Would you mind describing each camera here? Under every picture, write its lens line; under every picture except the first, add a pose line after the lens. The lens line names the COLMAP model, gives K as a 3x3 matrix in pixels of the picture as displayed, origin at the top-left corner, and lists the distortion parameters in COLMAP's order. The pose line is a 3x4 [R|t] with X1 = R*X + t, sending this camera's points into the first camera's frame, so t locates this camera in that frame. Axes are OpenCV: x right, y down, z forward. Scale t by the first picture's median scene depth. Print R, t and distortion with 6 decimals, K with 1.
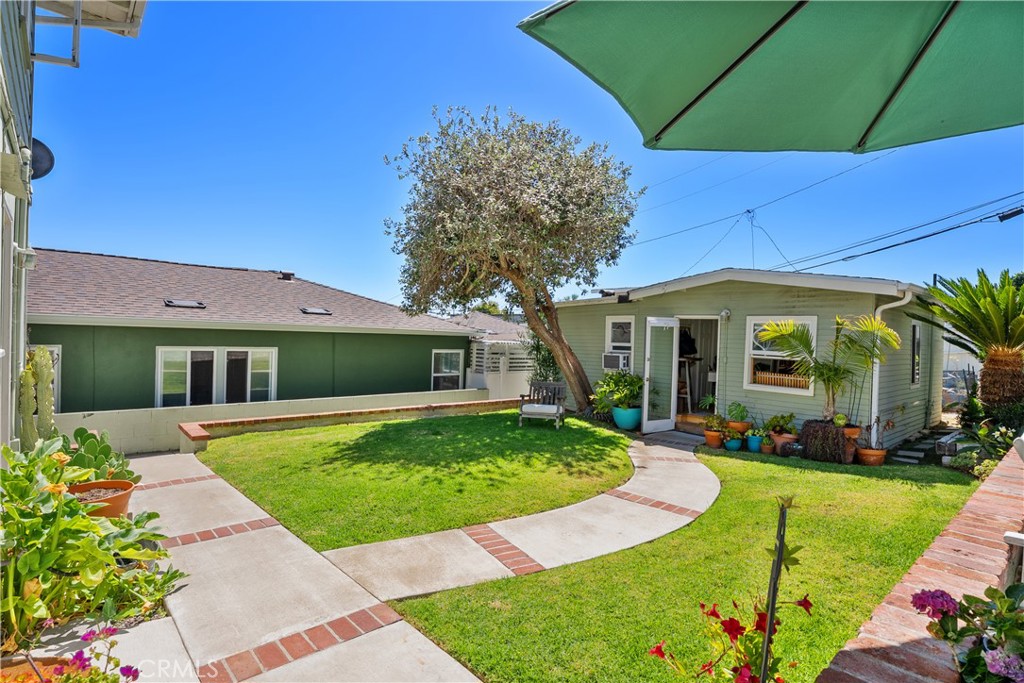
lens RADIAL K [[506.0, 0, 509.3], [0, 506.0, 346.8], [0, 0, 1]] dist [-0.012918, 0.000341]
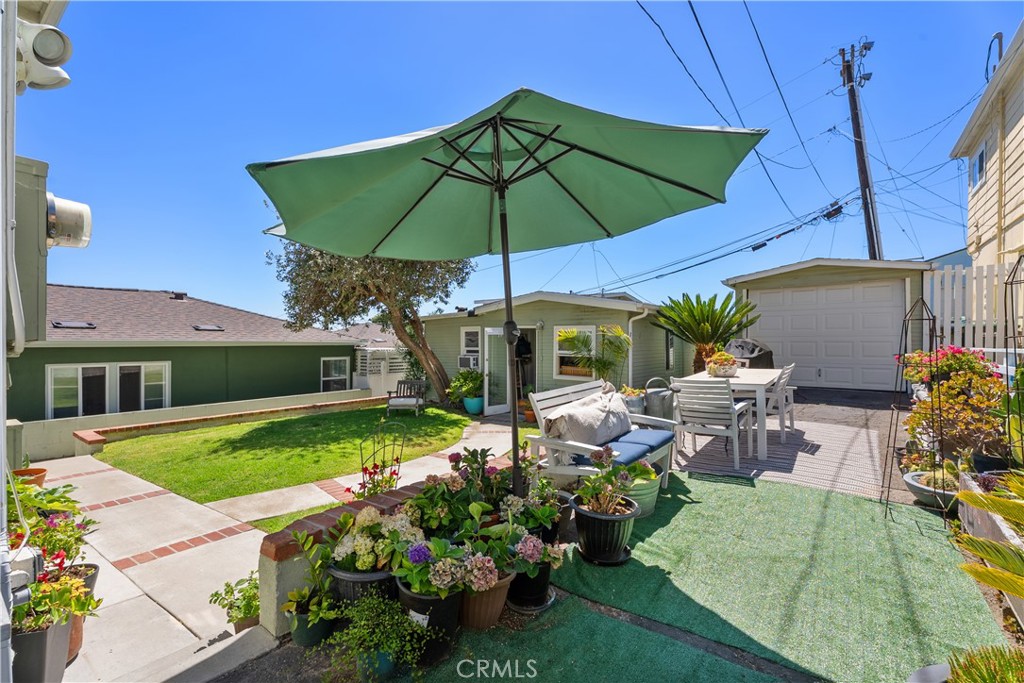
lens RADIAL K [[457.7, 0, 510.2], [0, 457.7, 345.7], [0, 0, 1]] dist [0.002102, -0.000231]
pose [[0.979260, -0.030667, 0.200275, 0.092846], [0.032121, 0.999476, -0.004011, -0.005240], [-0.200047, 0.010361, 0.979731, -0.182668]]
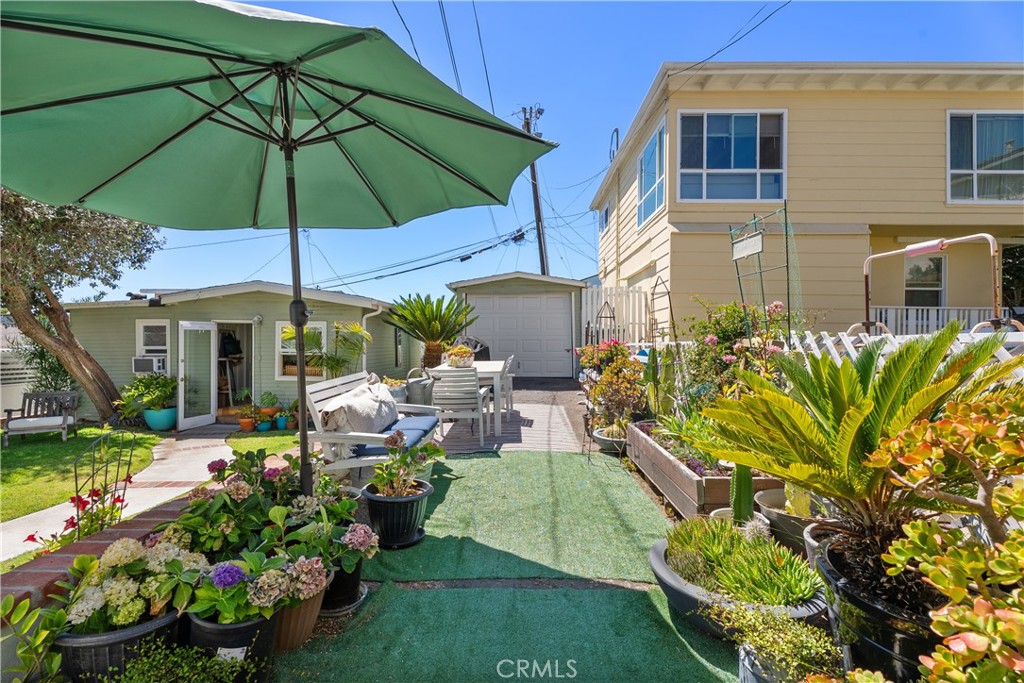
lens RADIAL K [[457.7, 0, 510.2], [0, 457.7, 345.7], [0, 0, 1]] dist [0.002102, -0.000231]
pose [[0.684136, -0.031146, 0.728689, 0.043887], [0.033036, 0.999386, 0.011700, 0.004603], [-0.728606, 0.016068, 0.684745, -0.160867]]
